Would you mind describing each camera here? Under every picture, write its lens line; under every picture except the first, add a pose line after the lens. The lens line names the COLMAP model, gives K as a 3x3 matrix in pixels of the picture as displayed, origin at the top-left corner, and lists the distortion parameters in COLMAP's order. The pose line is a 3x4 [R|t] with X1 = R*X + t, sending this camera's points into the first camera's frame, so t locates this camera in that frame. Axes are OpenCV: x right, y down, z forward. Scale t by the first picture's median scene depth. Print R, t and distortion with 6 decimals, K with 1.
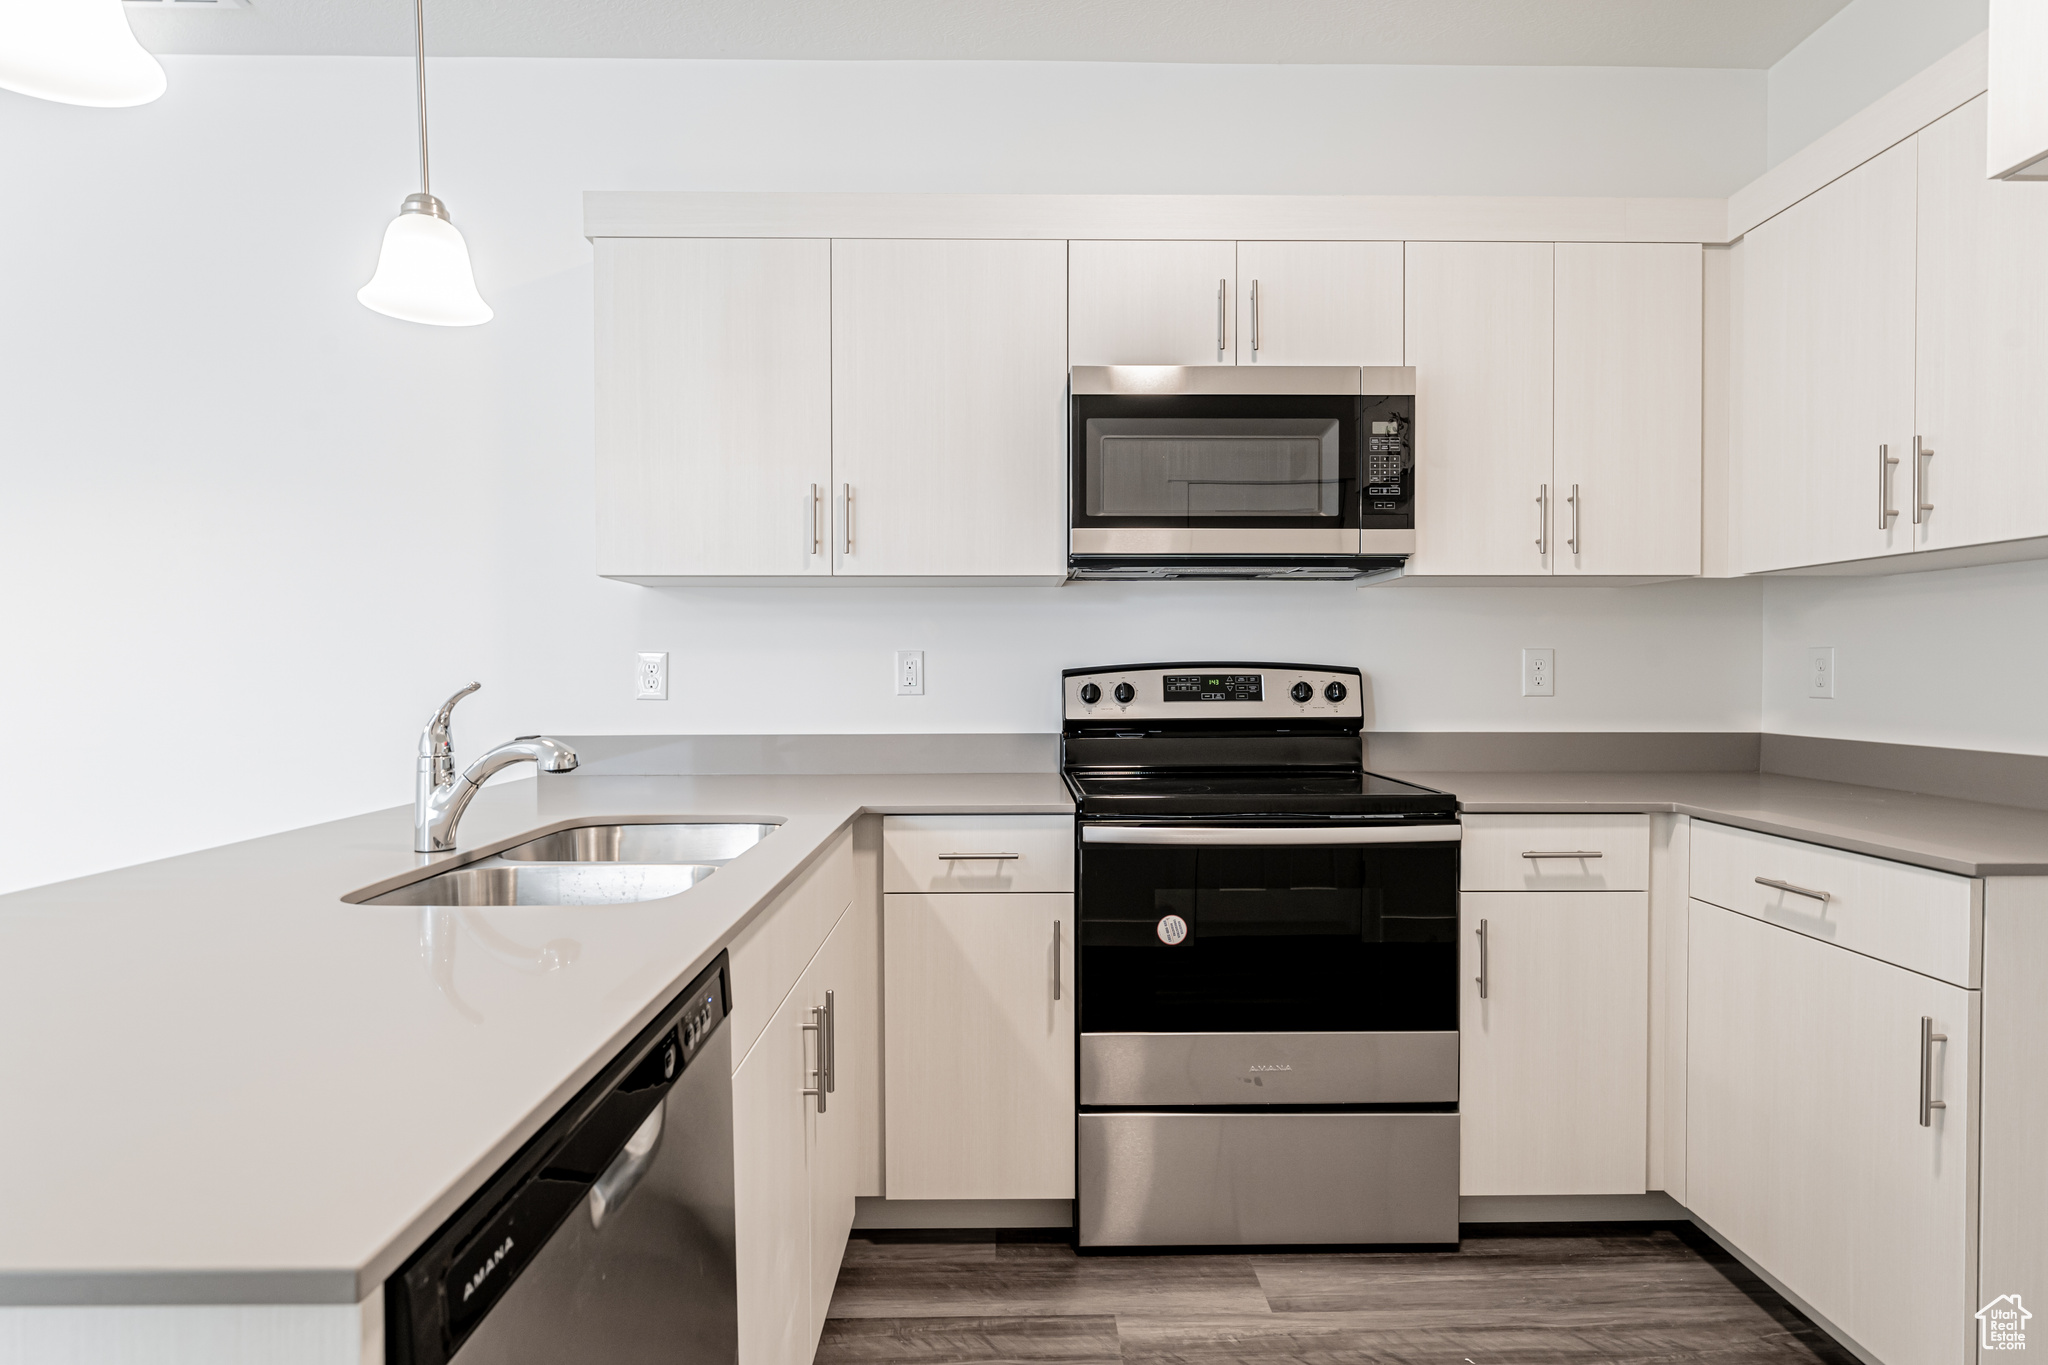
lens RADIAL K [[1048.1, 0, 1022.8], [0, 1048.1, 677.9], [0, 0, 1]] dist [-0.004556, -0.000432]
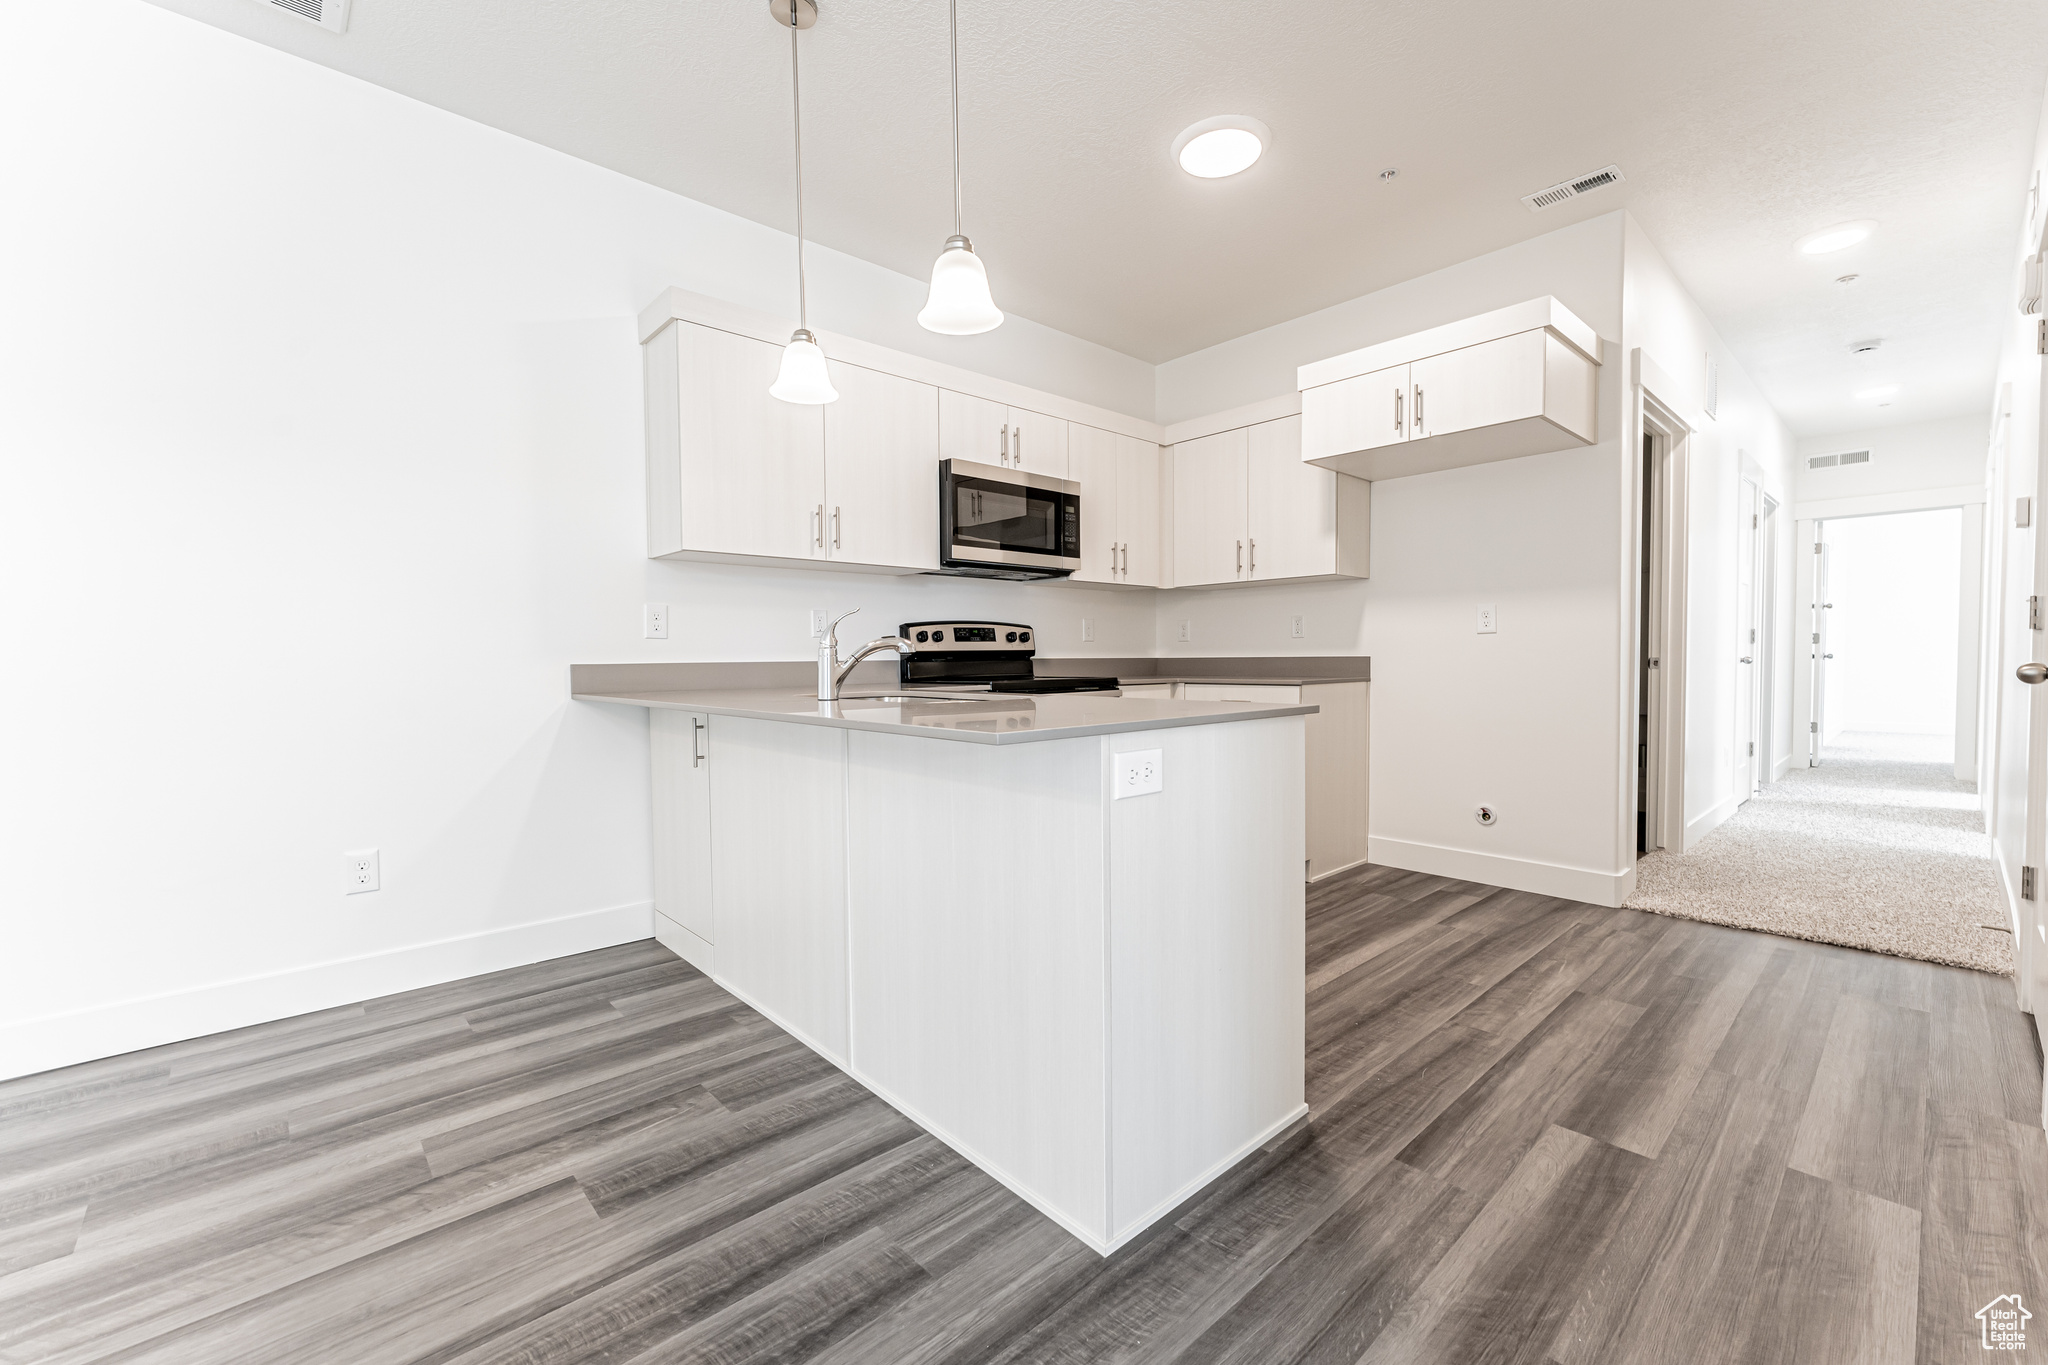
lens RADIAL K [[837.8, 0, 1023.9], [0, 837.8, 680.5], [0, 0, 1]] dist [0.012053, -0.000146]
pose [[0.746823, -0.022786, 0.664632, -0.830418], [0.013610, 0.999727, 0.018980, 0.071303], [-0.664883, -0.005129, 0.746930, -0.202143]]
